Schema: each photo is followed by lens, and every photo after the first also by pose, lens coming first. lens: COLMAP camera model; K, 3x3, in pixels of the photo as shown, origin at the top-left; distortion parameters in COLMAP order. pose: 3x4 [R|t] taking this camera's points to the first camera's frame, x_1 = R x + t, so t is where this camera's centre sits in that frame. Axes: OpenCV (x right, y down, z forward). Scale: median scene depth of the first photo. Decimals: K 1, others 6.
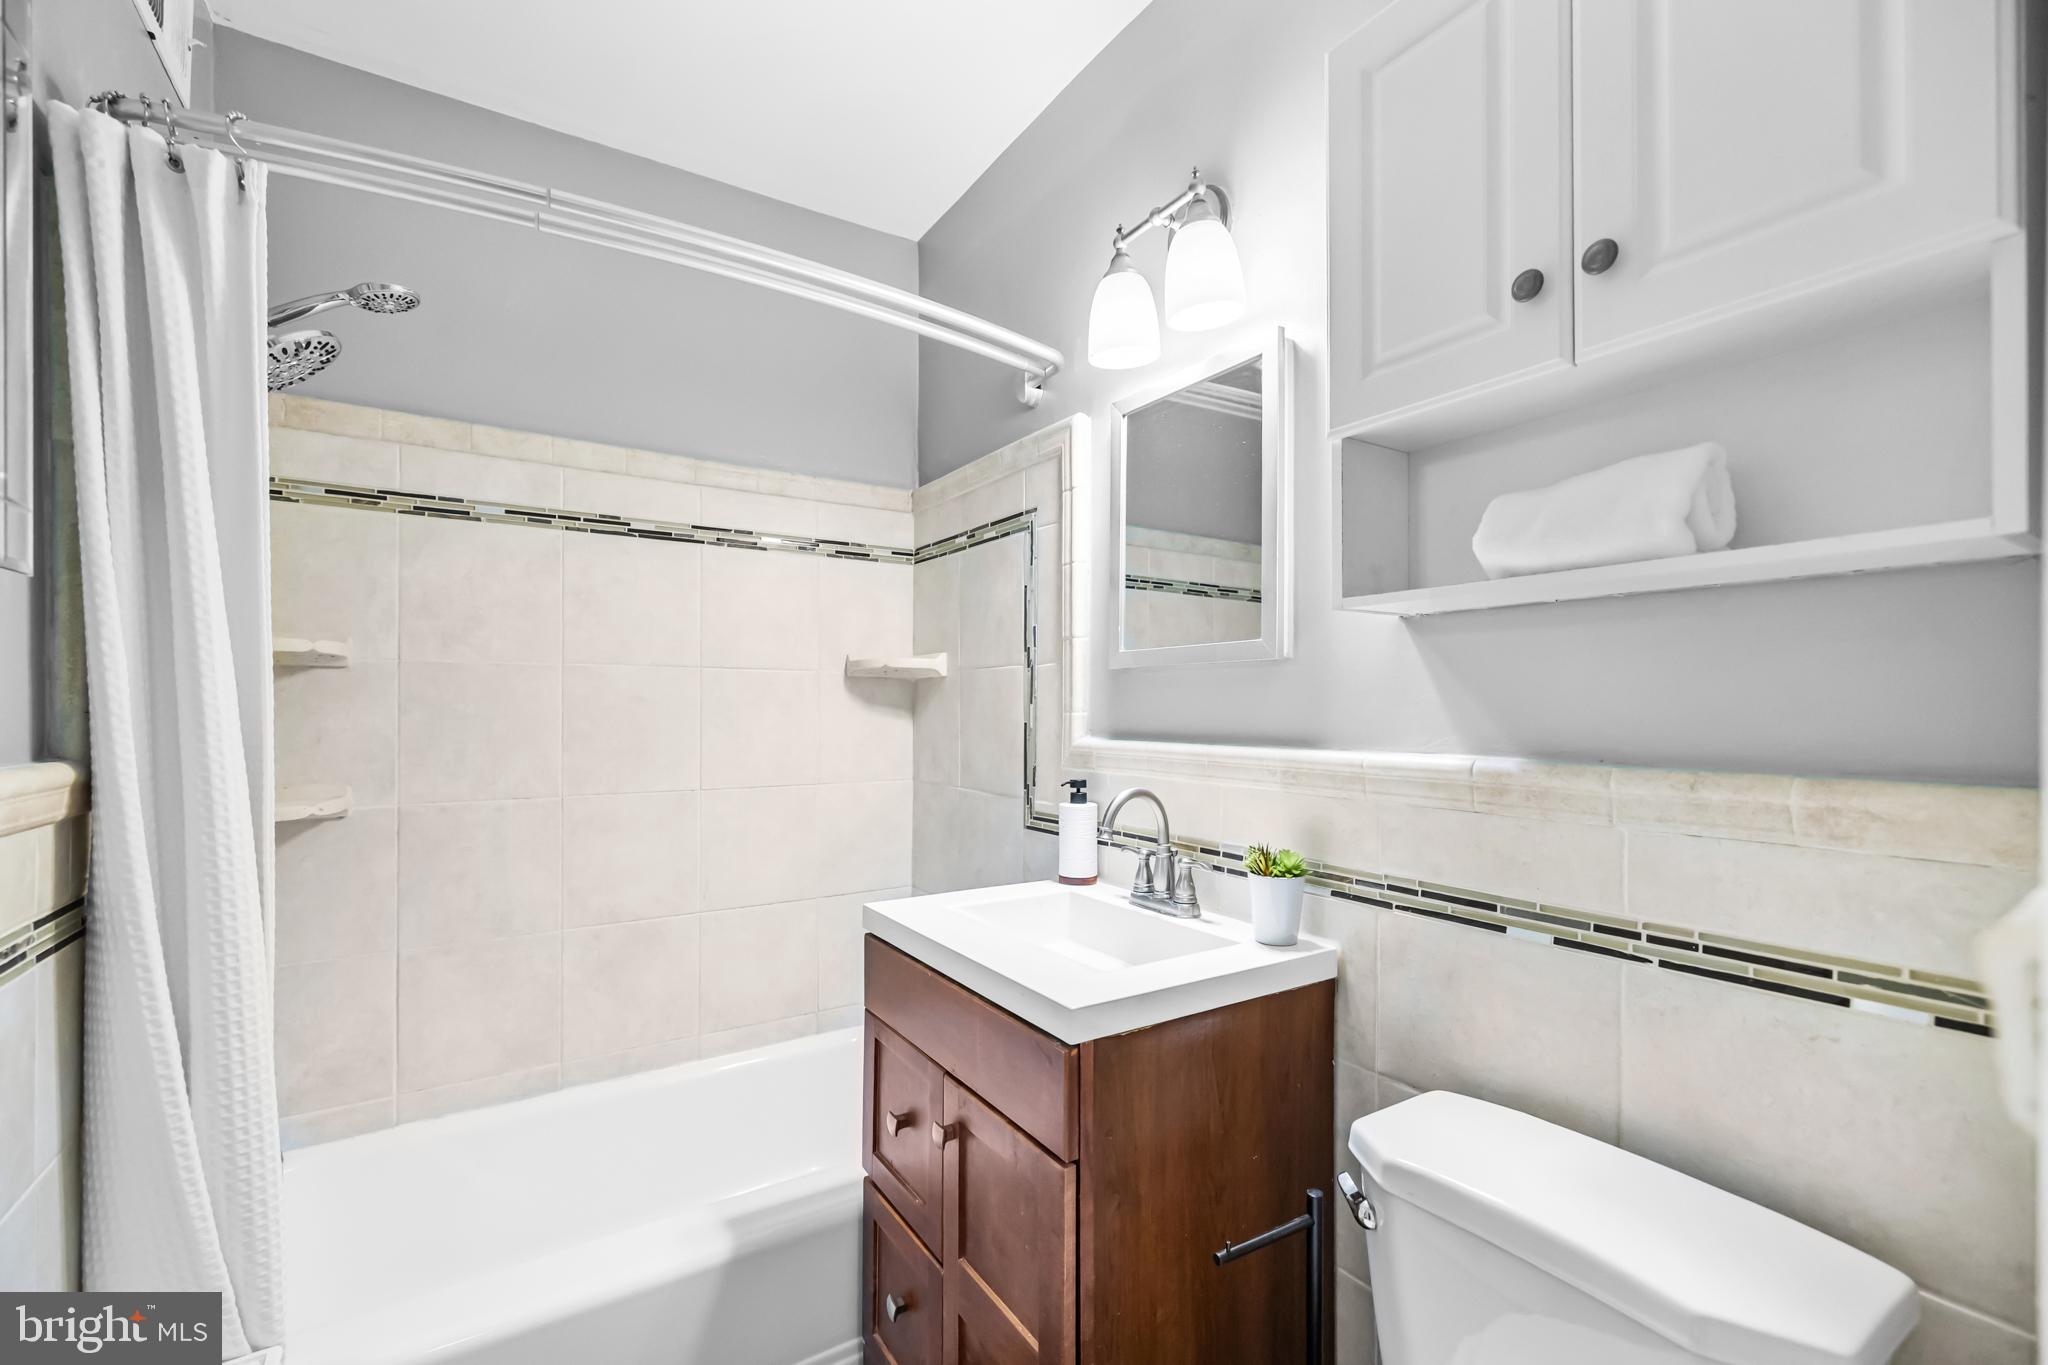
lens RADIAL K [[871.6, 0, 1020.6], [0, 871.6, 685.7], [0, 0, 1]] dist [0.009930, -0.002289]
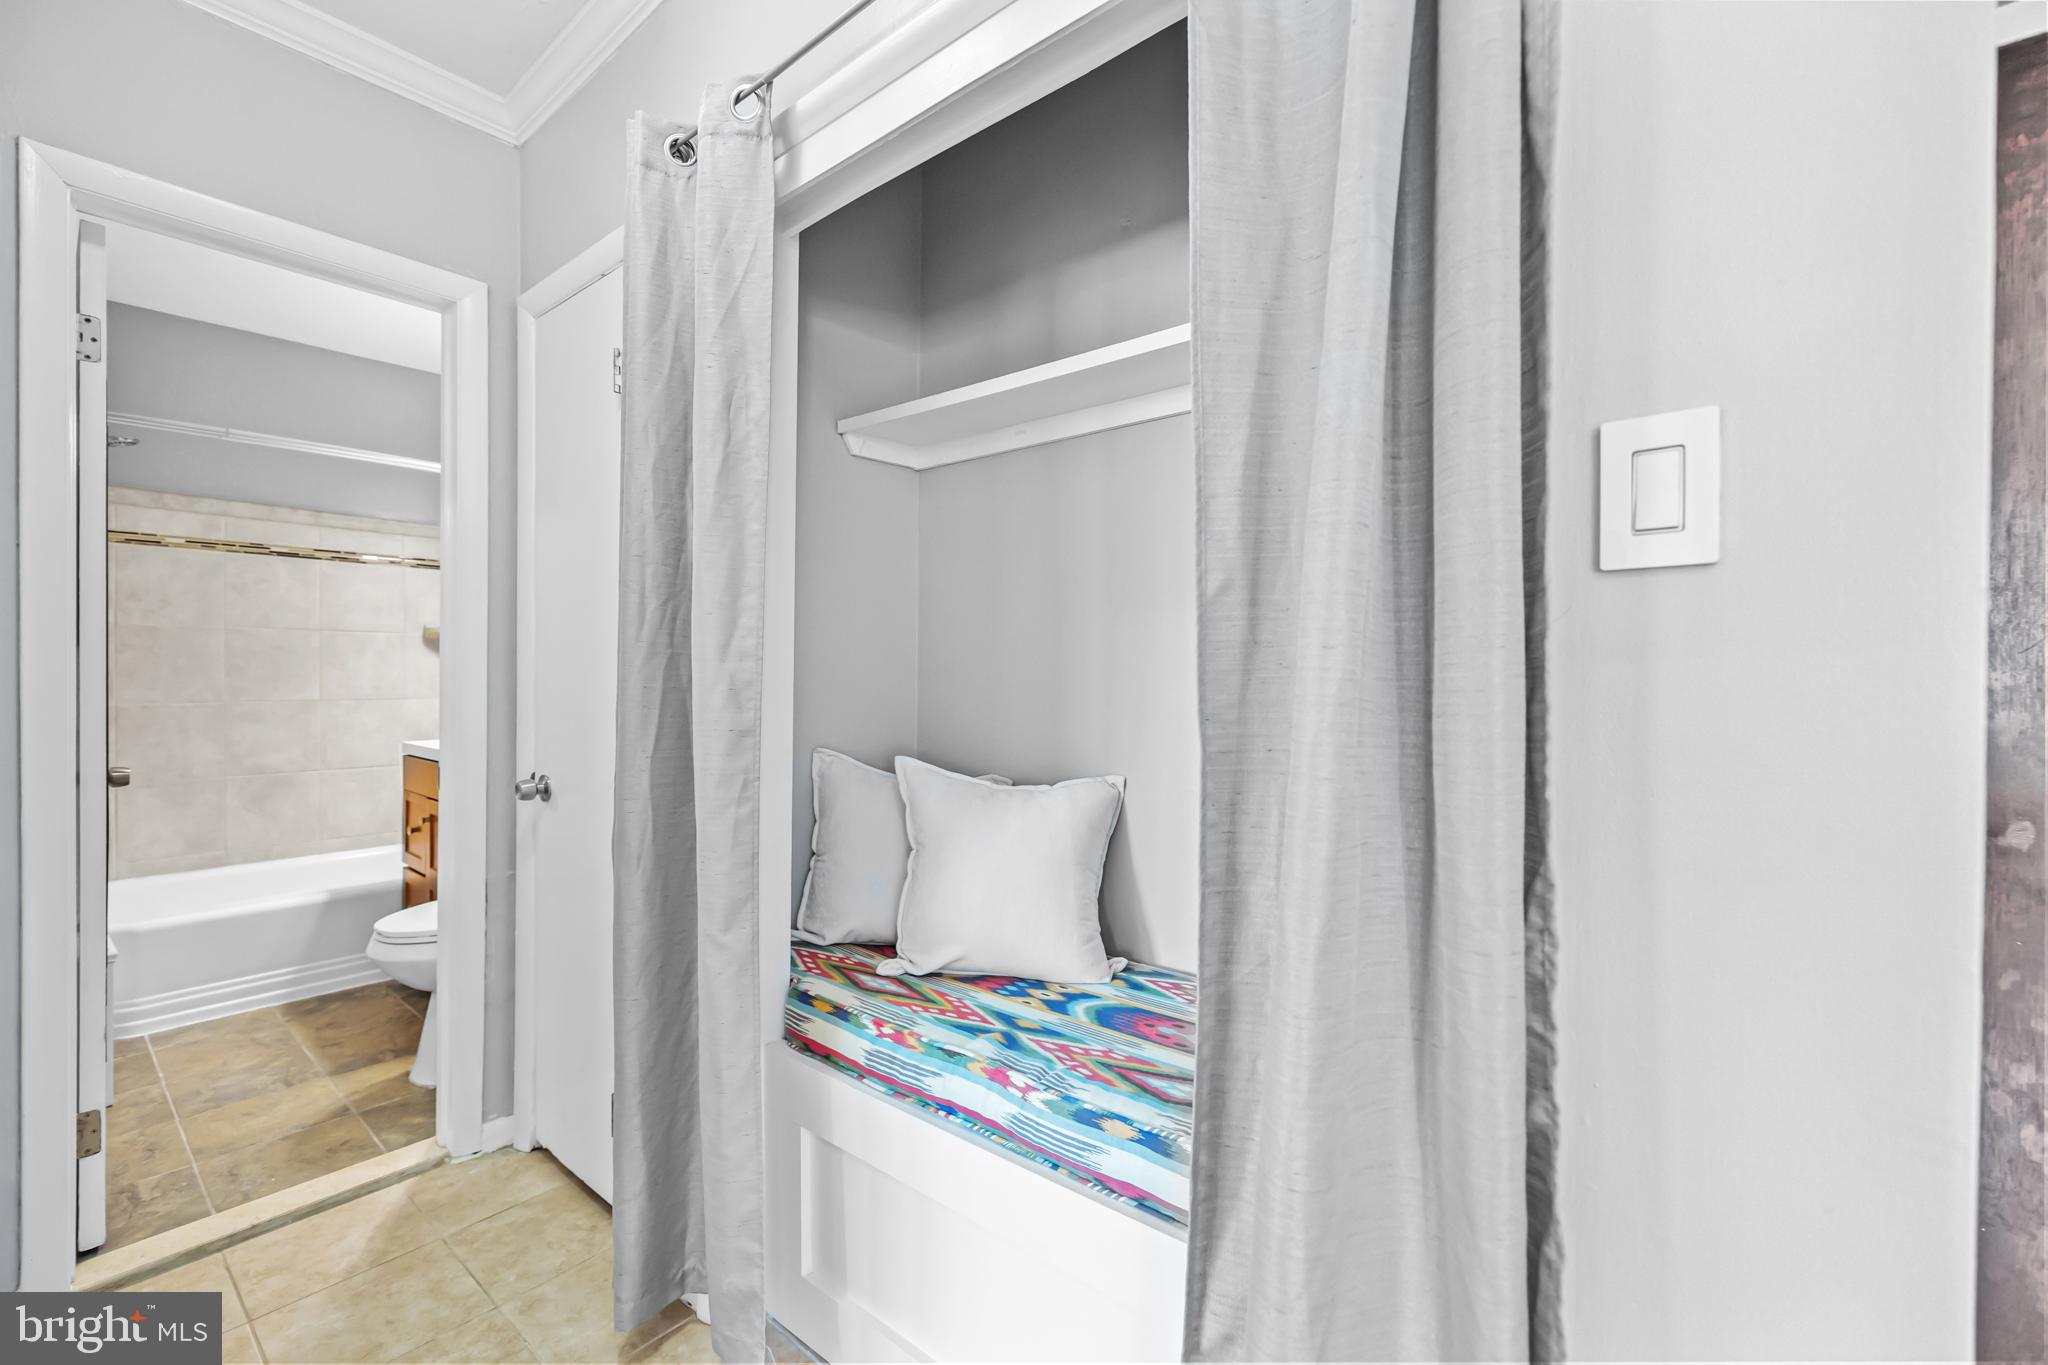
lens RADIAL K [[871.6, 0, 1030.4], [0, 871.6, 670.1], [0, 0, 1]] dist [0.009930, -0.002289]
pose [[0.960084, -0.001603, 0.279708, 0.537827], [0.000216, 0.999988, 0.004990, 0.052038], [-0.279713, -0.004730, 0.960072, -1.146185]]
